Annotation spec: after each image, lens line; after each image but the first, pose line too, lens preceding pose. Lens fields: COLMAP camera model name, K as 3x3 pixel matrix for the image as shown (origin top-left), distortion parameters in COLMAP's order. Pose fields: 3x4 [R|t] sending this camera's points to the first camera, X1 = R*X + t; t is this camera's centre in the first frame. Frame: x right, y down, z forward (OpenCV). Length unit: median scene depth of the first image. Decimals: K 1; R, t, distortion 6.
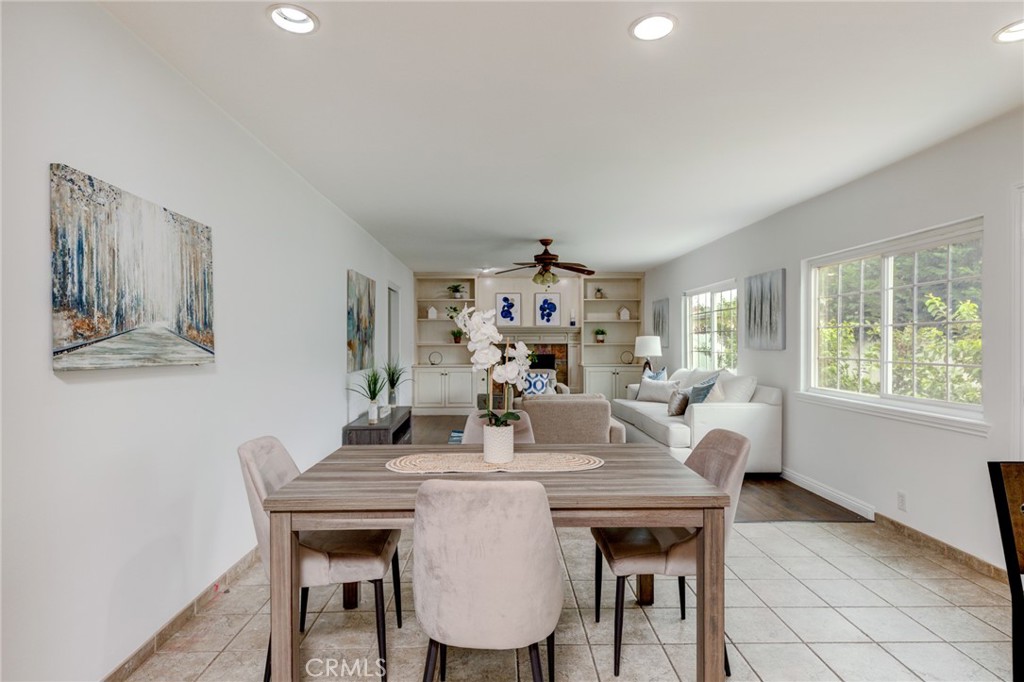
lens RADIAL K [[537.0, 0, 512.0], [0, 537.0, 341.0], [0, 0, 1]] dist [0.000957, 0.000032]
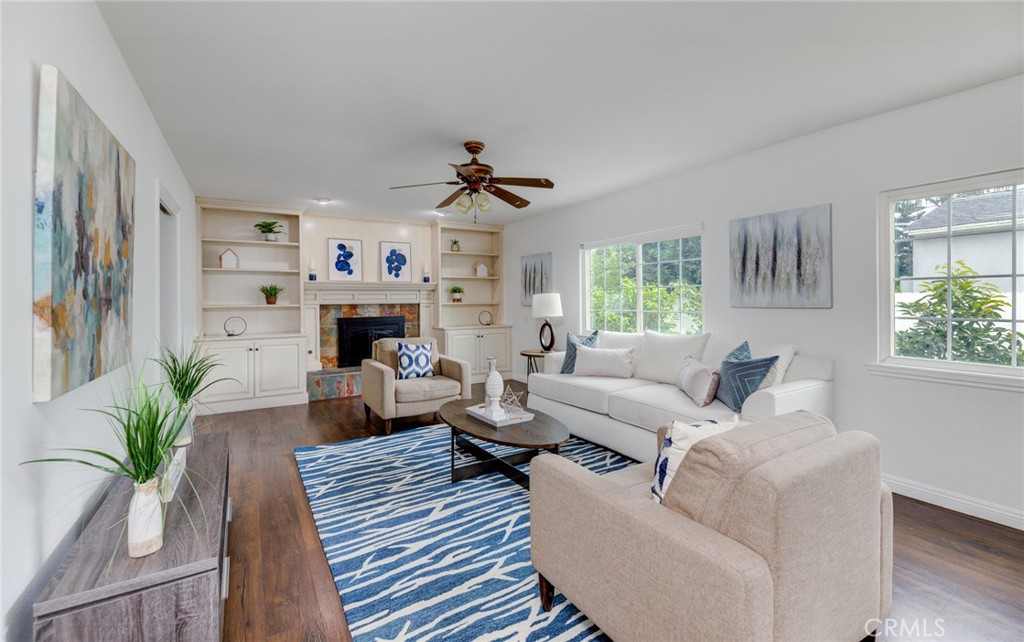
lens RADIAL K [[423.6, 0, 510.4], [0, 423.6, 299.7], [0, 0, 1]] dist [0.009190, -0.005411]
pose [[0.871484, -0.004187, 0.490407, -0.101078], [0.005622, 0.999983, -0.001453, 0.001164], [-0.490392, 0.004023, 0.871493, 0.352056]]
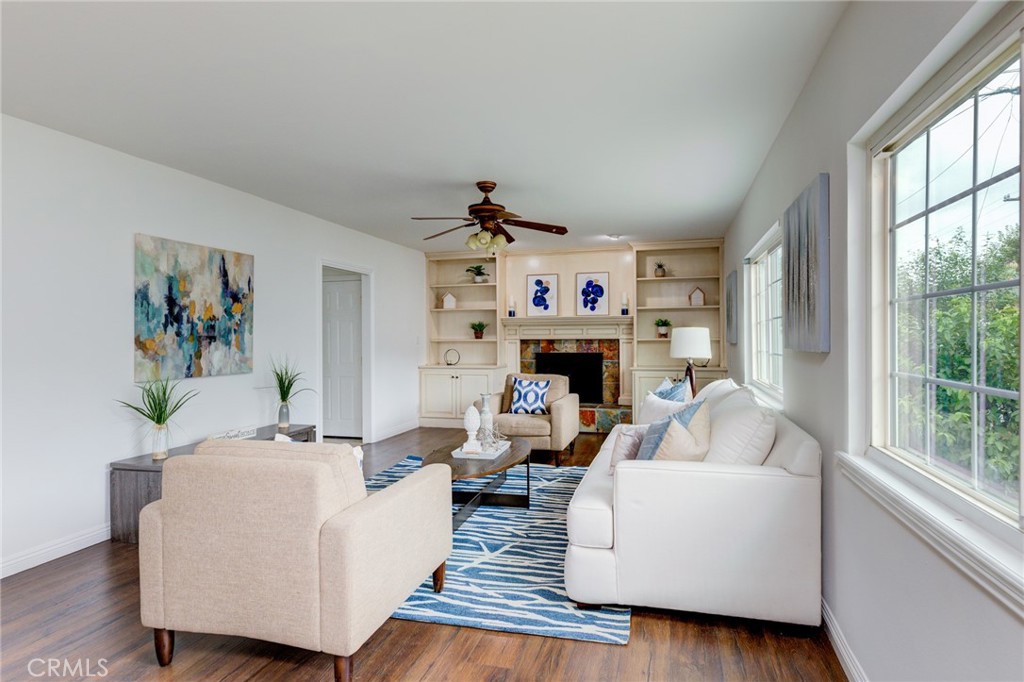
lens RADIAL K [[533.7, 0, 535.7], [0, 533.7, 331.0], [0, 0, 1]] dist [0.012556, 0.000051]
pose [[0.960412, -0.006310, -0.278511, 0.202350], [0.003924, 0.999951, -0.009124, 0.000373], [0.278555, 0.007669, 0.960390, 0.254872]]
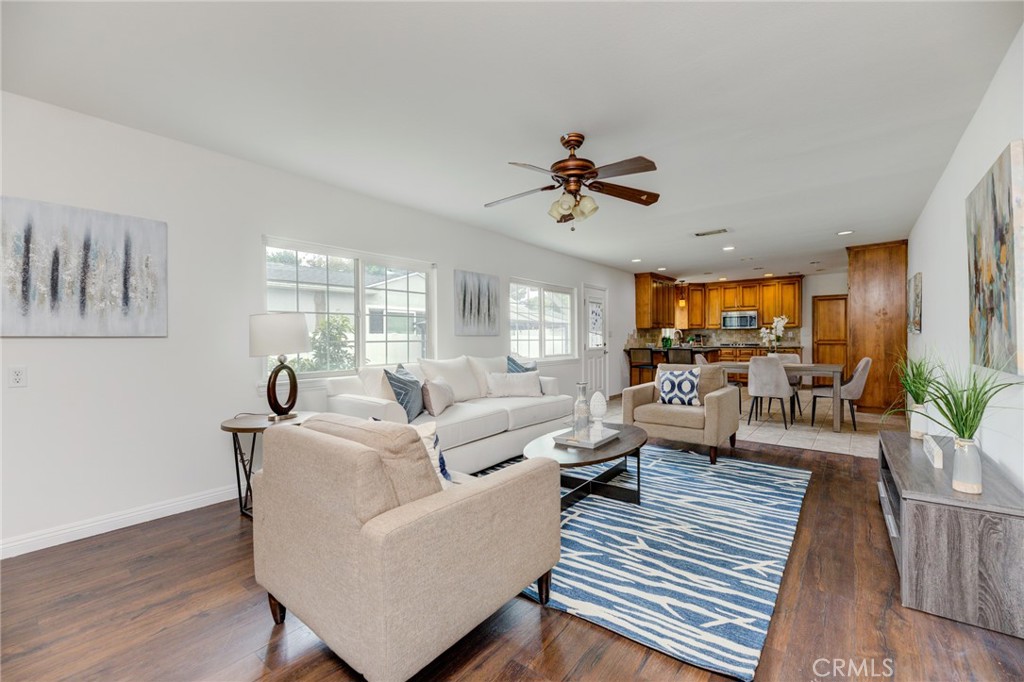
lens RADIAL K [[422.8, 0, 516.1], [0, 422.8, 339.0], [0, 0, 1]] dist [0.014550, -0.000112]
pose [[-0.758963, 0.007311, 0.651092, -0.119011], [0.009999, 0.999950, 0.000428, 0.012937], [-0.651057, 0.006835, -0.758998, 0.912117]]
